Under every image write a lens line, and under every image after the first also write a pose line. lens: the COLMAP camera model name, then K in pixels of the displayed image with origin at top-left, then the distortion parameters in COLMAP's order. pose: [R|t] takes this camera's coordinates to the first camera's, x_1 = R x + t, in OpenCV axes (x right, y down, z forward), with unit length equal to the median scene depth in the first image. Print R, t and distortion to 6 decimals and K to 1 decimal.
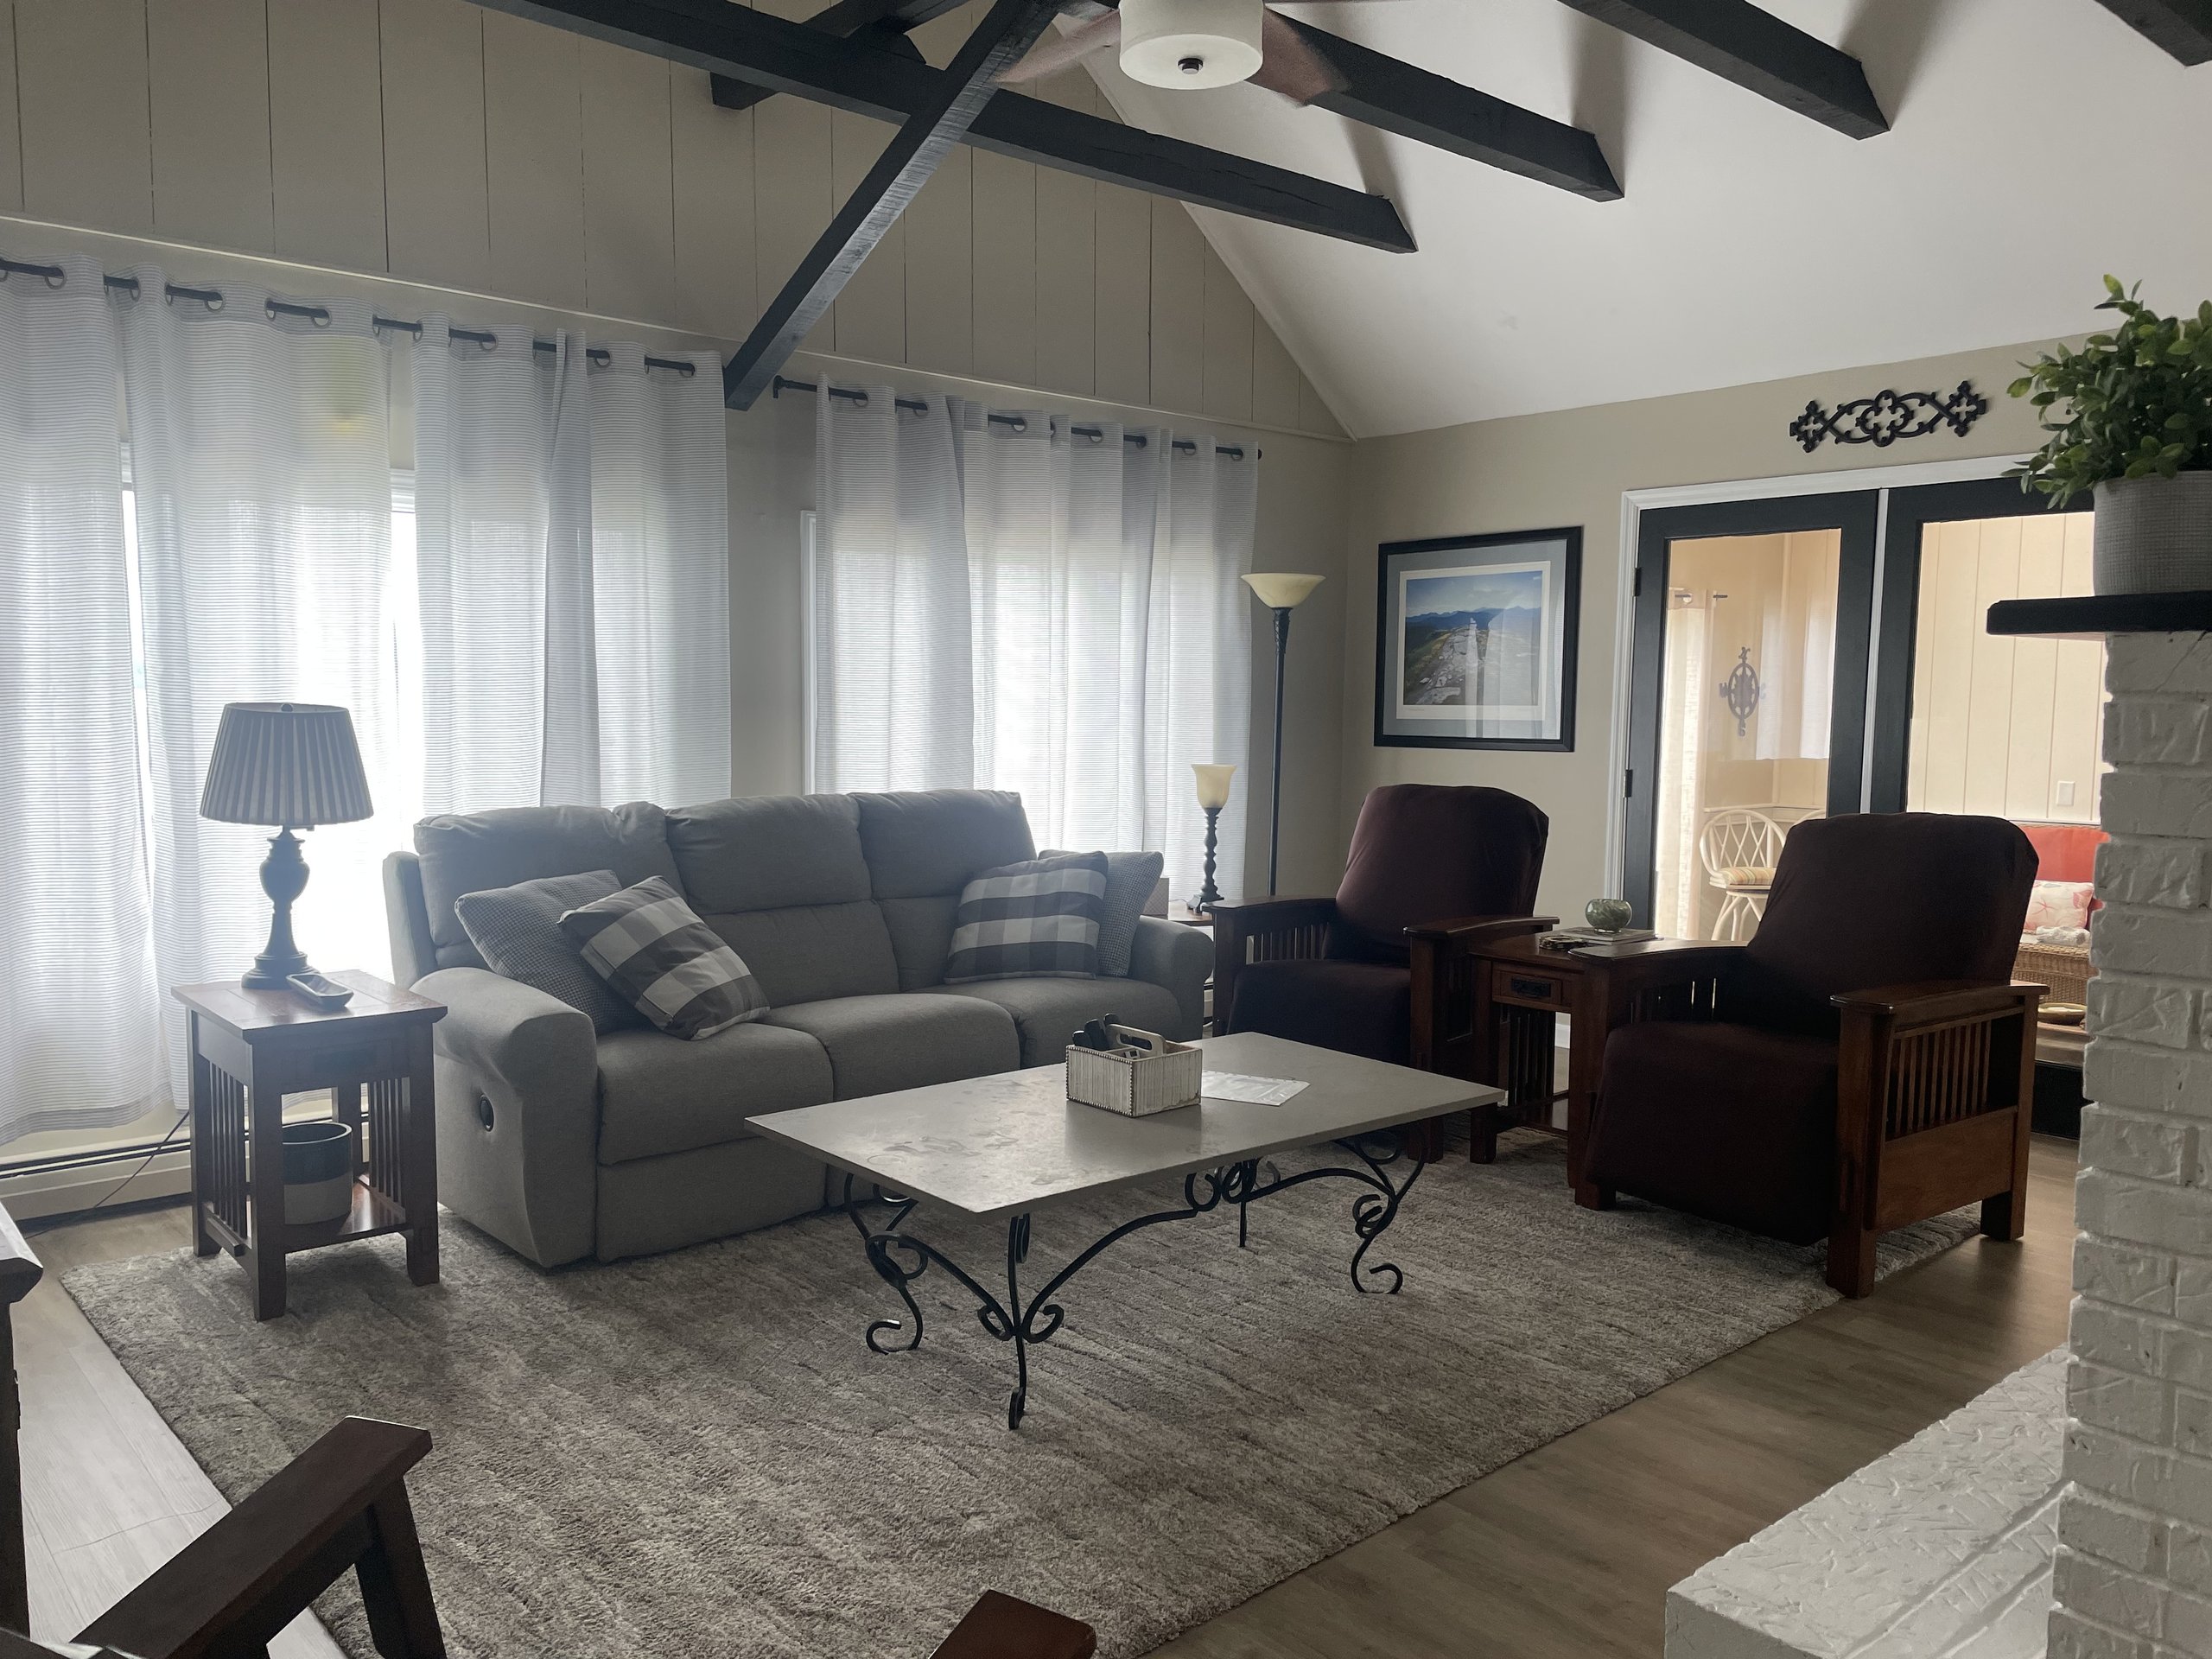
lens RADIAL K [[1656.4, 0, 1087.1], [0, 1656.4, 825.4], [0, 0, 1]] dist [0.067926, -0.081823]
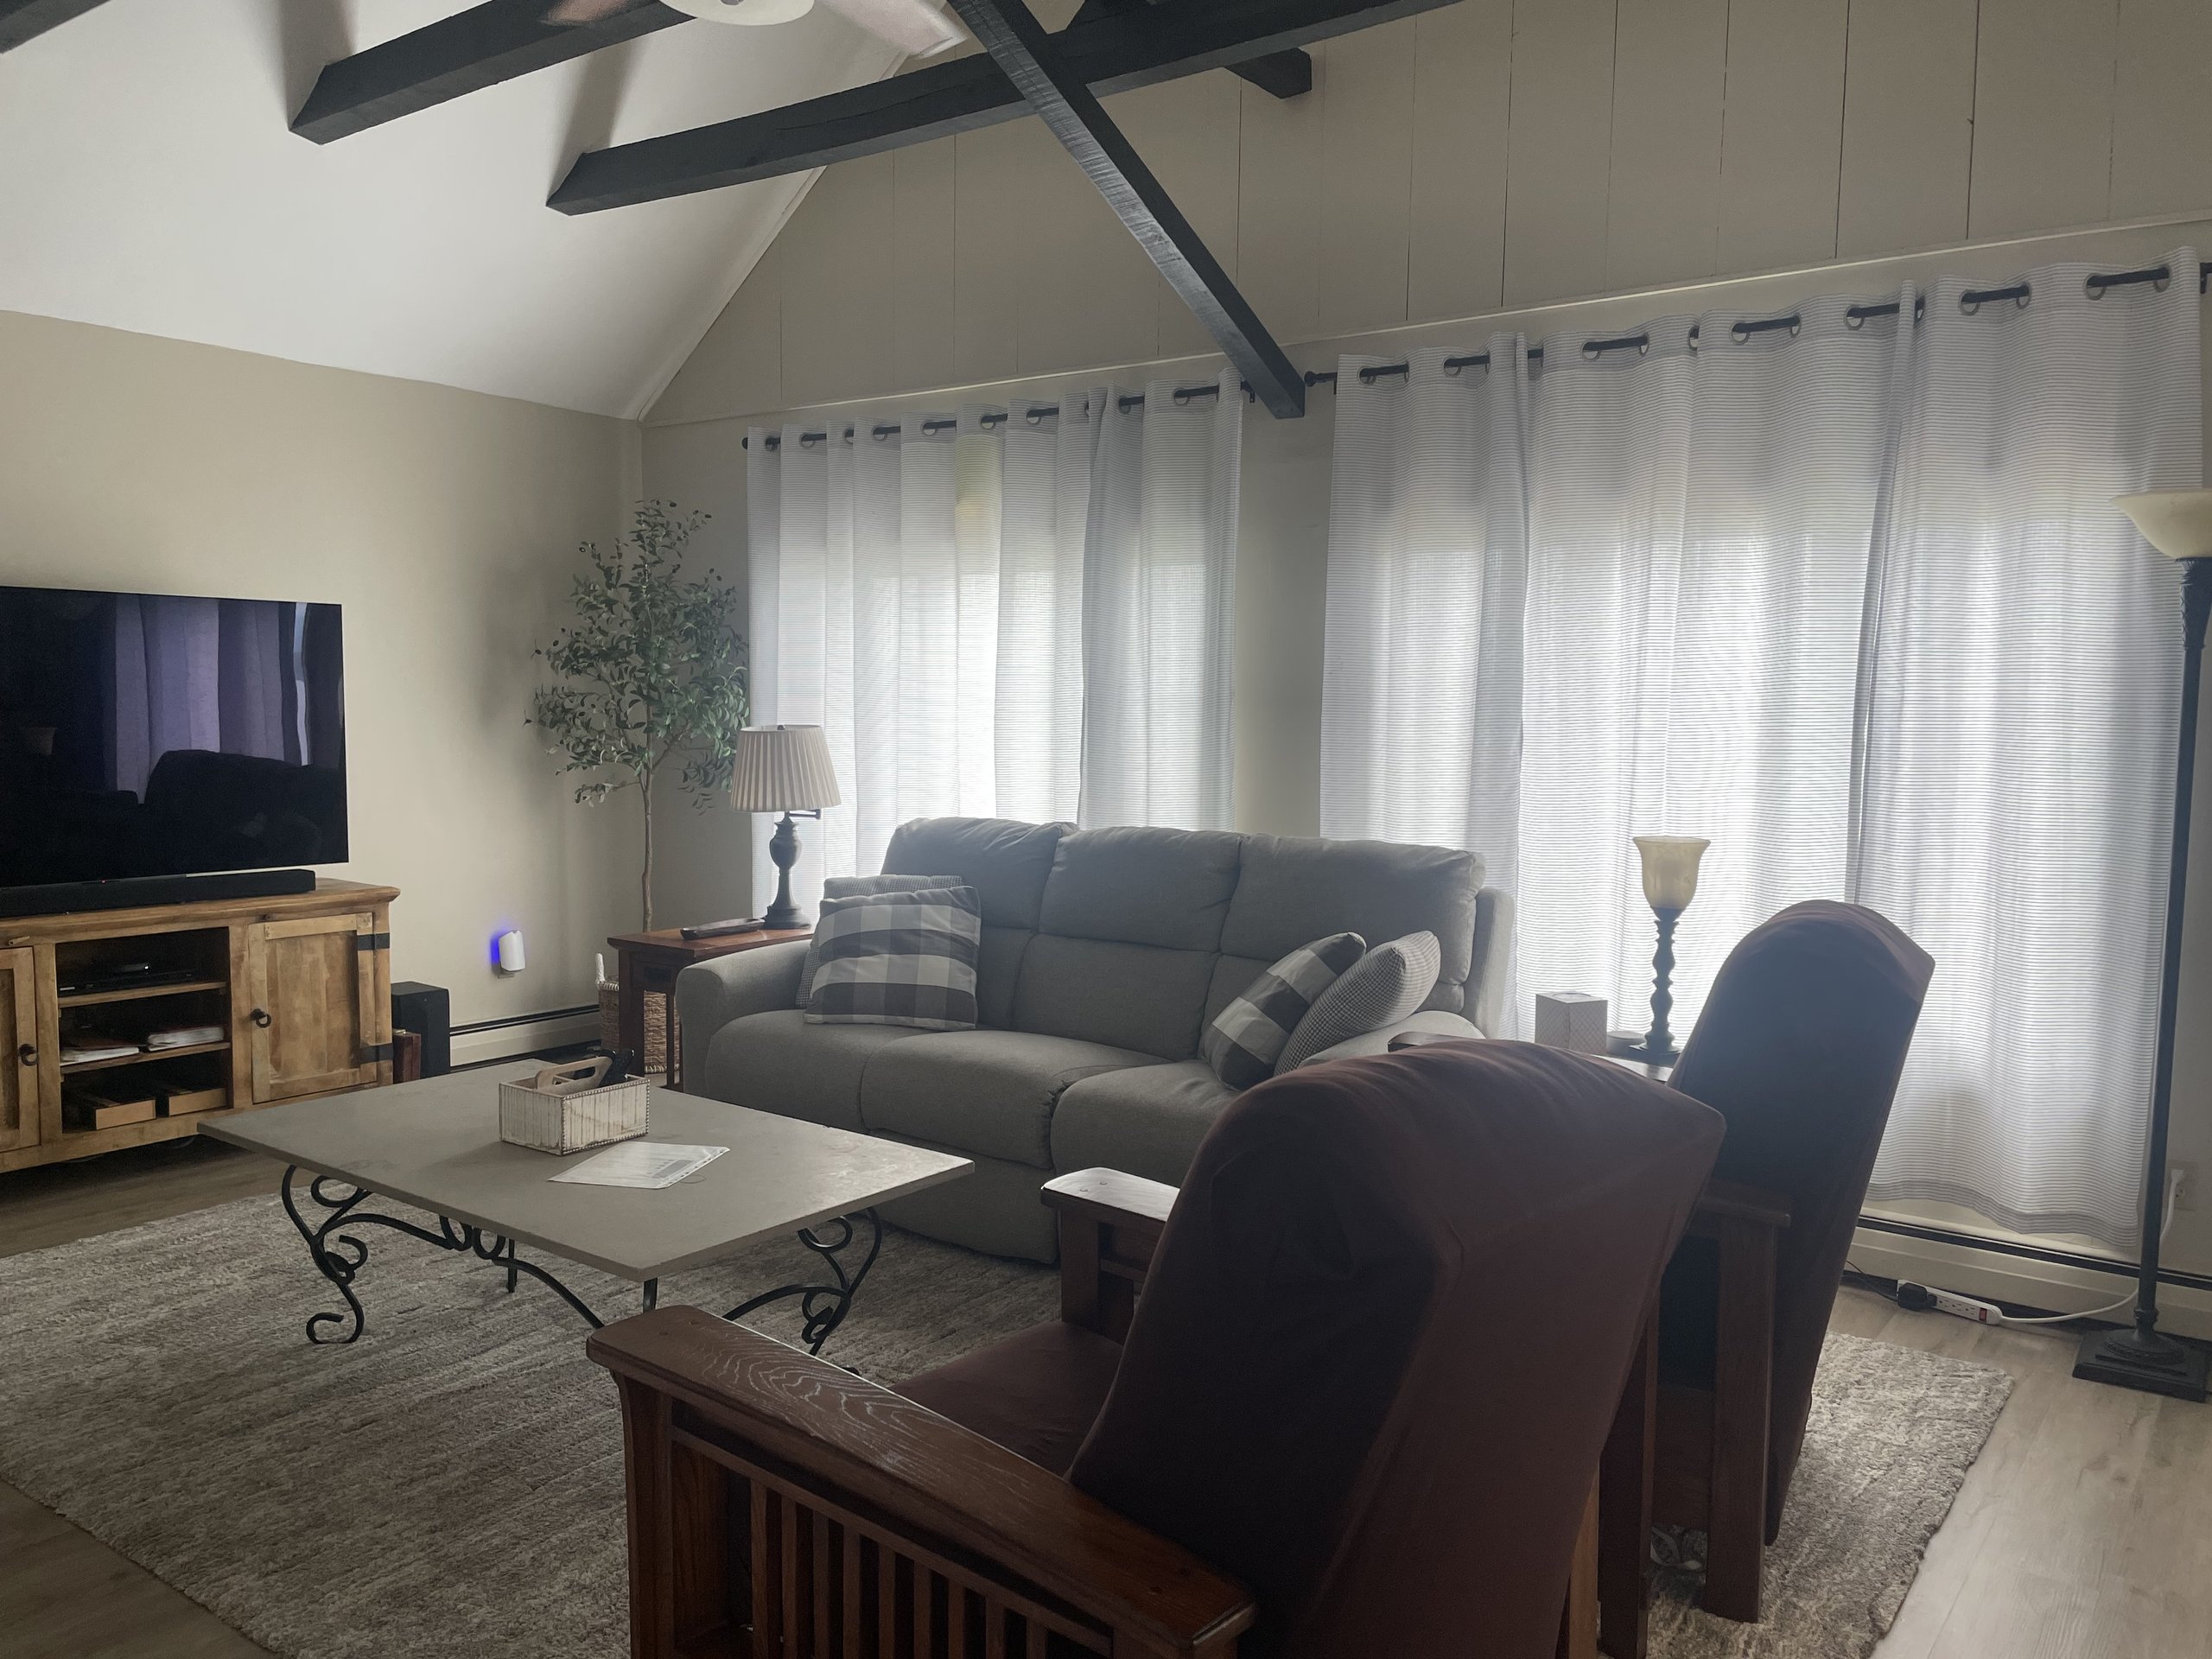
lens RADIAL K [[1656.4, 0, 1116.4], [0, 1656.4, 890.8], [0, 0, 1]] dist [0.067926, -0.081823]
pose [[0.219787, 0.106257, -0.969744, 0.808600], [-0.084283, 0.992402, 0.089637, -0.071518], [0.971900, 0.062032, 0.227072, 0.817735]]
